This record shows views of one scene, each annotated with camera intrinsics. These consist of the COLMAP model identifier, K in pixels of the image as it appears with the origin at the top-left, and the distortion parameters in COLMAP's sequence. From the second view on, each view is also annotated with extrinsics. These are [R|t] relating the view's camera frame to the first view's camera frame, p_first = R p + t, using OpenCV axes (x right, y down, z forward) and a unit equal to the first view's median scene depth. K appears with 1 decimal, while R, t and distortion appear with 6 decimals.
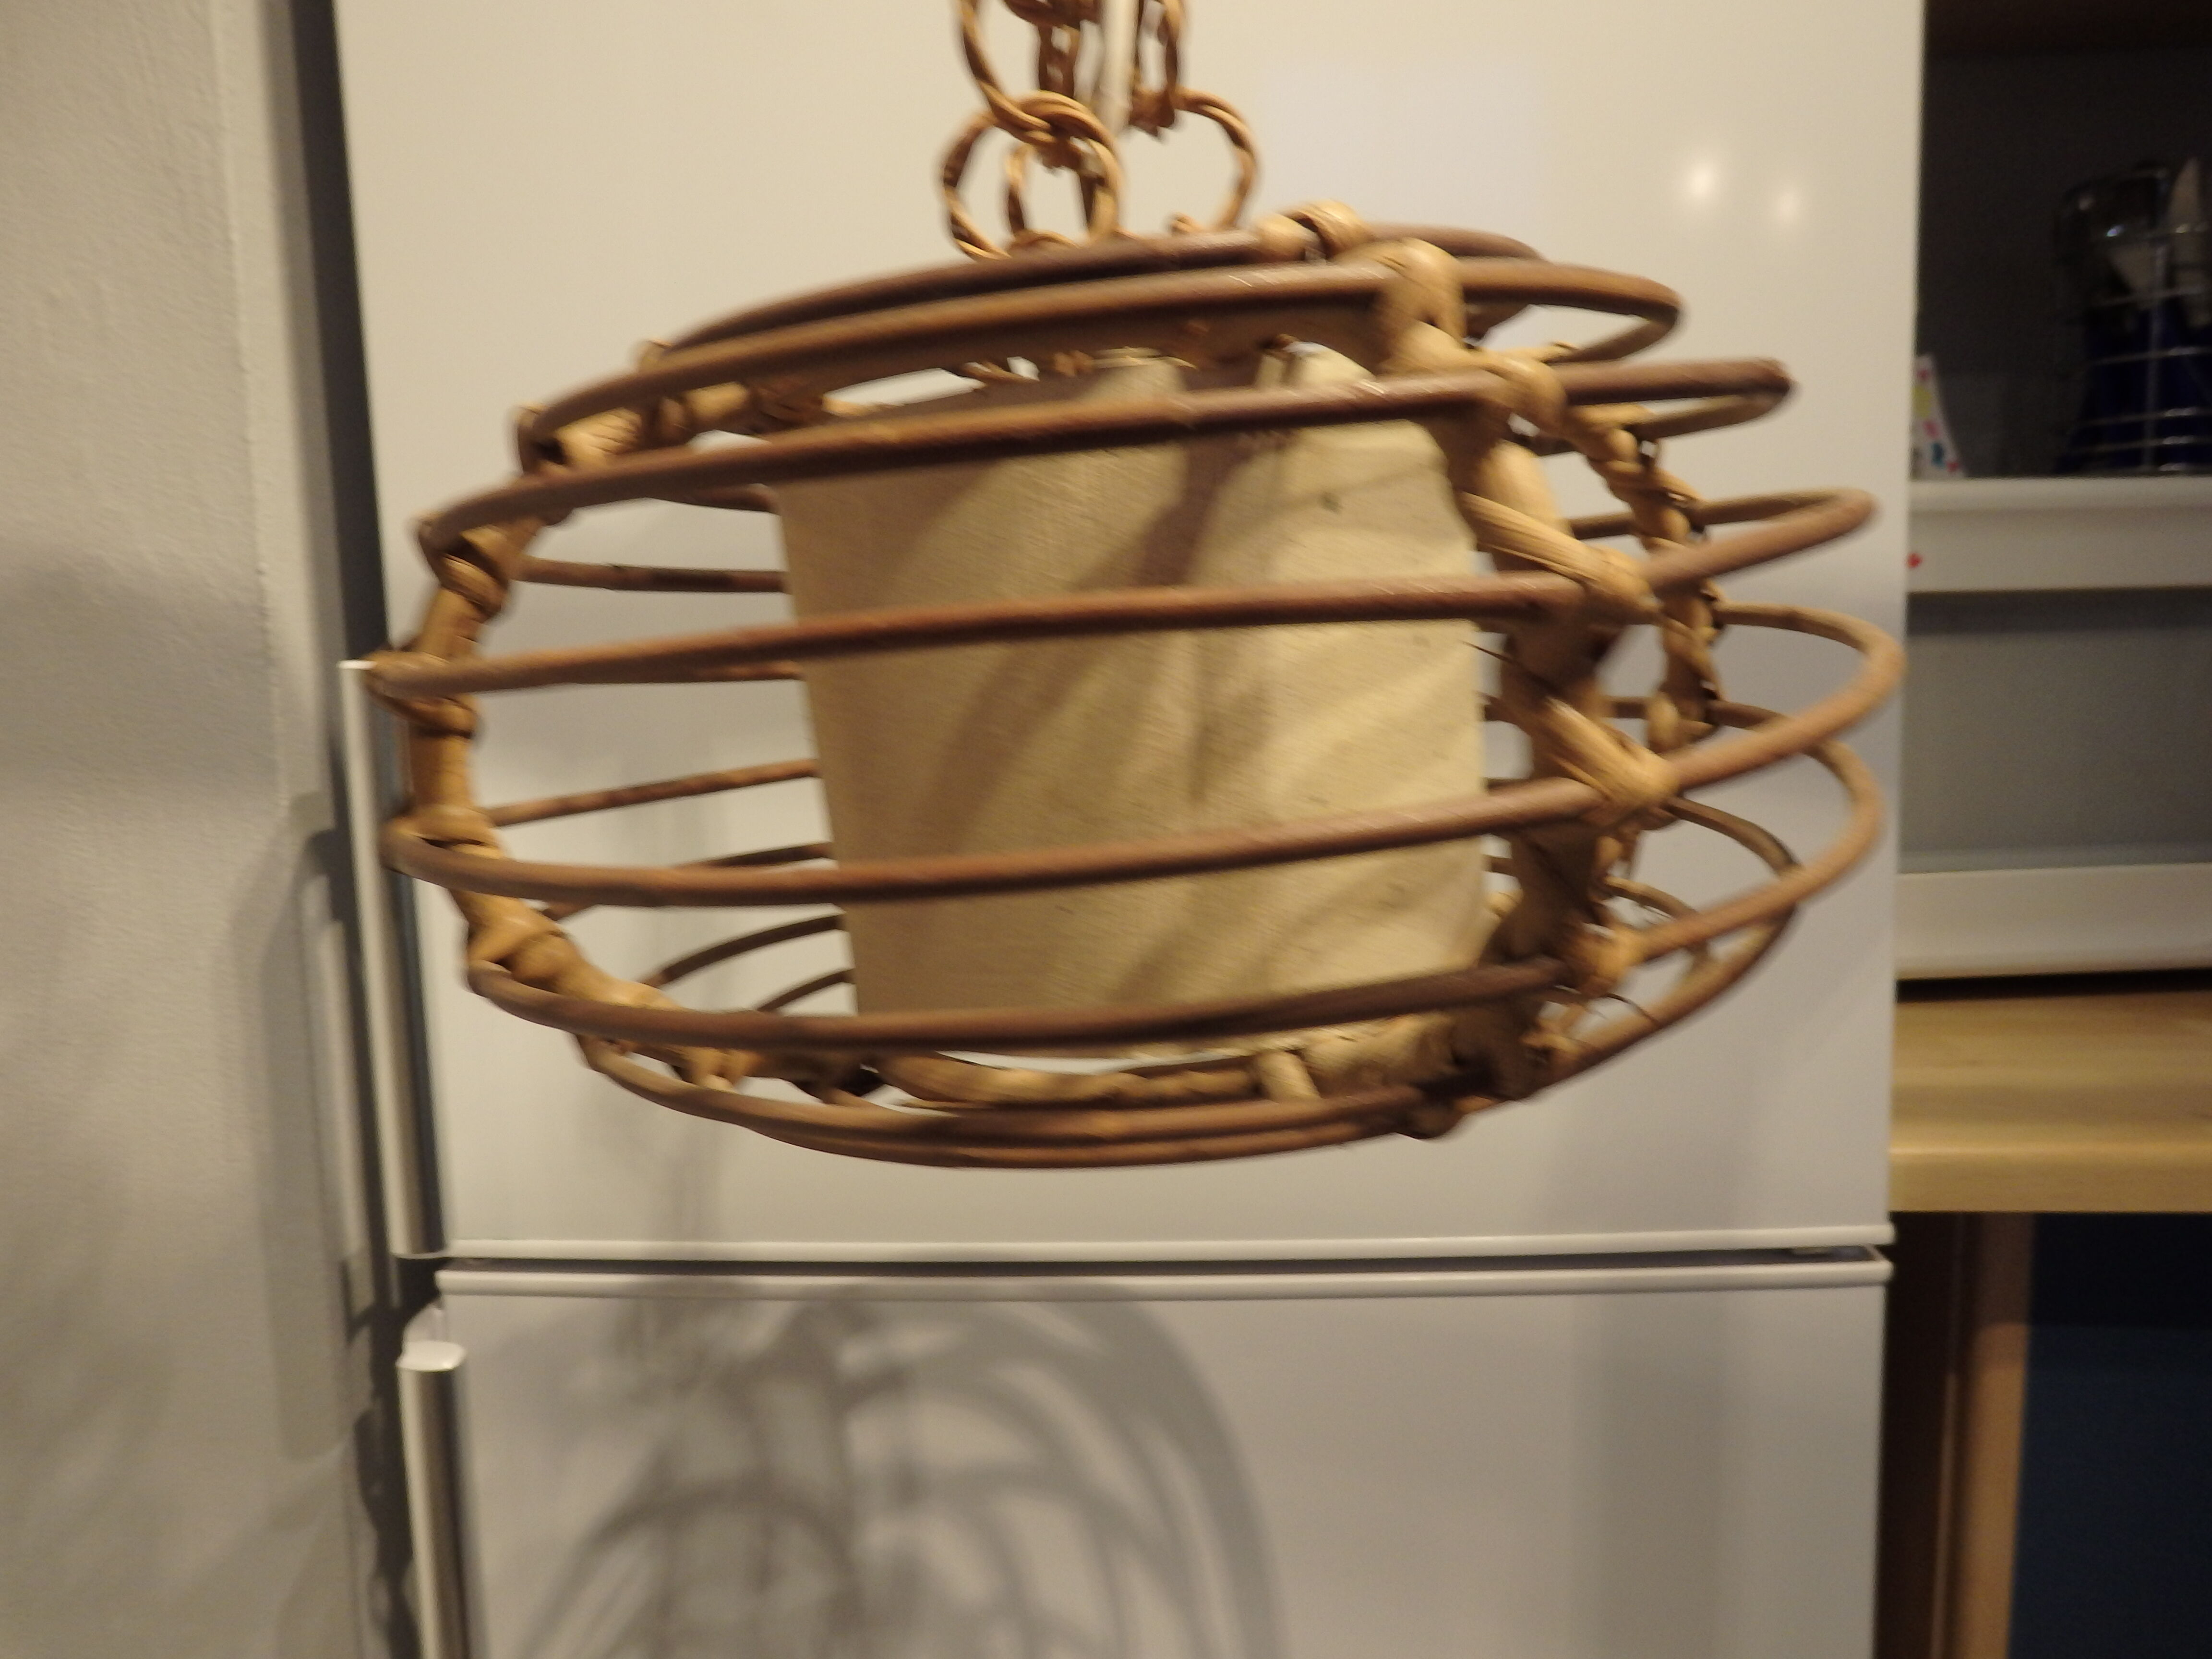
lens RADIAL K [[1623.6, 0, 1128.1], [0, 1623.6, 821.9], [0, 0, 1]] dist [0.021884, -0.013310]
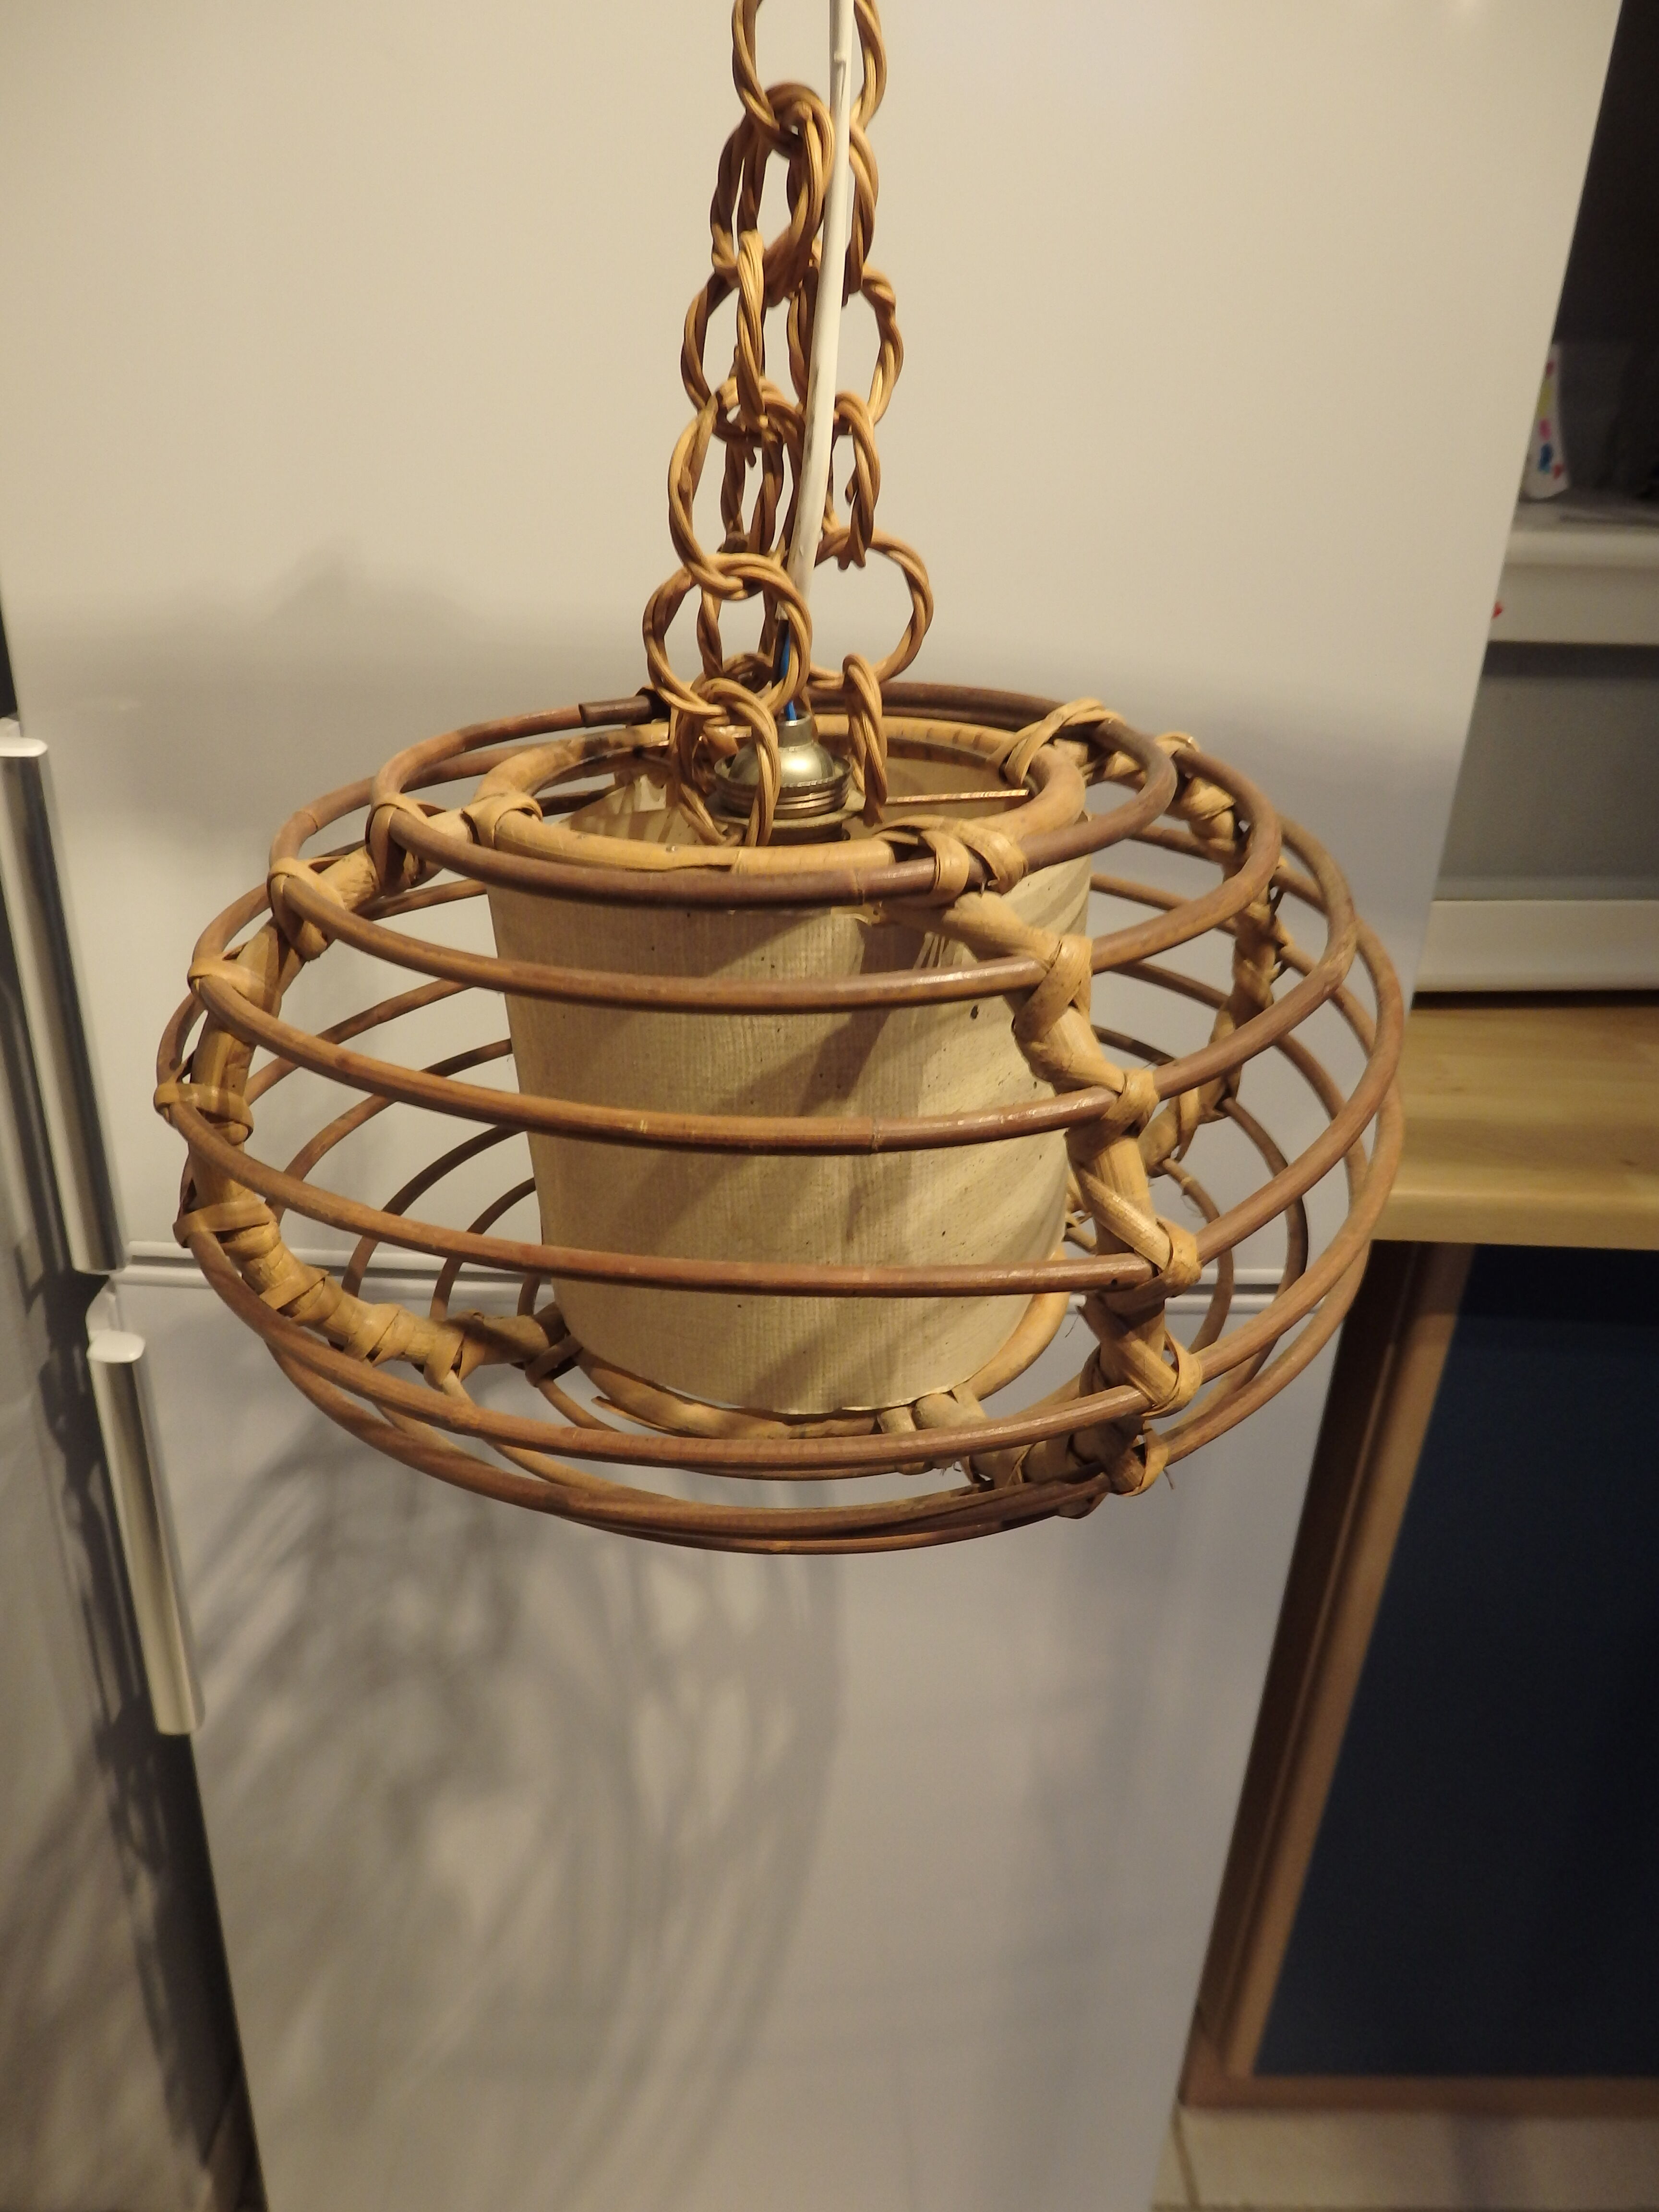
lens RADIAL K [[1623.6, 0, 829.7], [0, 1623.6, 1118.9], [0, 0, 1]] dist [0.021884, -0.013310]
pose [[0.994801, 0.033591, 0.096134, -0.041828], [-0.062330, 0.947388, 0.313959, -0.211286], [-0.080530, -0.318319, 0.944557, -0.071800]]
